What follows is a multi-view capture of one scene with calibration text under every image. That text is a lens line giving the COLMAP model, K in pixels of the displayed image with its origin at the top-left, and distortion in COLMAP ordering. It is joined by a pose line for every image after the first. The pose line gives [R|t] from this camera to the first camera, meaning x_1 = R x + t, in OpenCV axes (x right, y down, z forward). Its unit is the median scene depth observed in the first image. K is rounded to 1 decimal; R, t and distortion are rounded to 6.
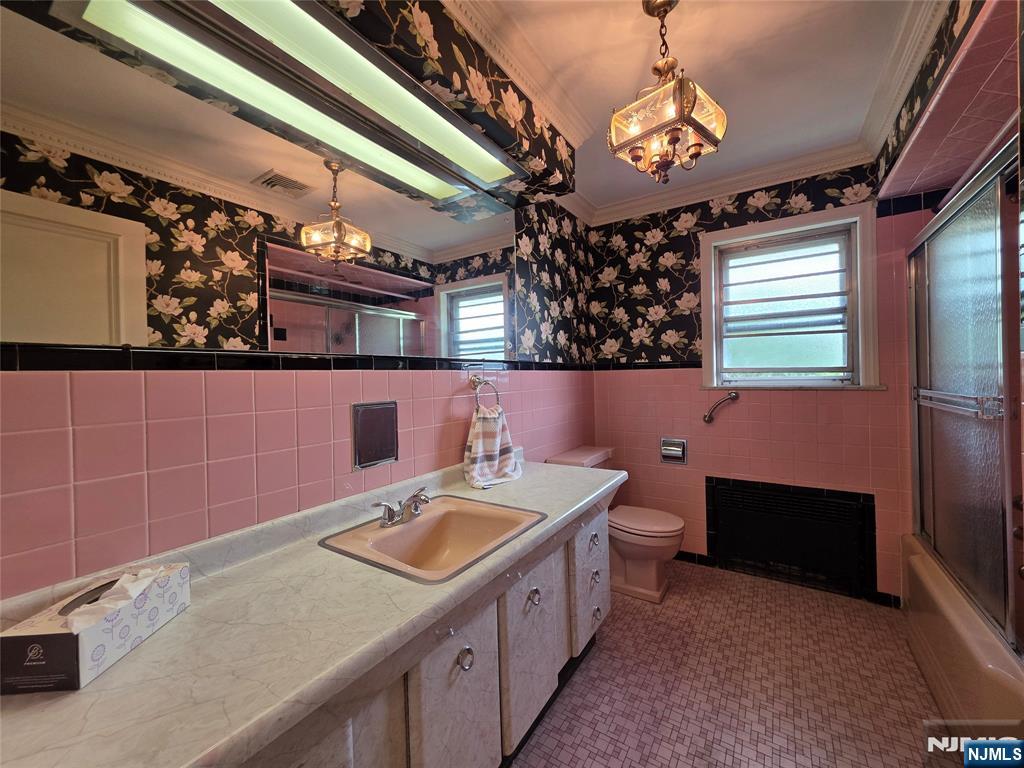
lens RADIAL K [[411.7, 0, 513.3], [0, 411.7, 380.1], [0, 0, 1]] dist [0.000670, -0.000360]
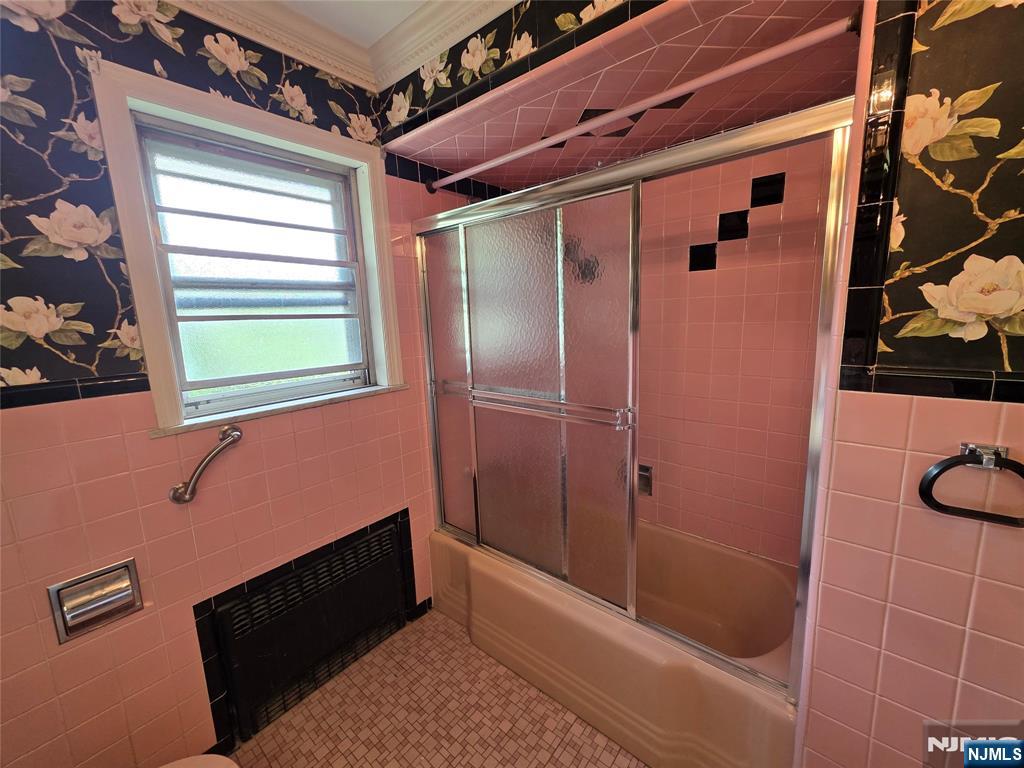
lens RADIAL K [[411.7, 0, 513.6], [0, 411.7, 381.8], [0, 0, 1]] dist [0.000670, -0.000360]
pose [[0.104590, -0.149063, 0.983281, 0.069396], [0.038391, 0.988572, 0.145782, -0.095434], [-0.993774, 0.022502, 0.109118, 0.607688]]
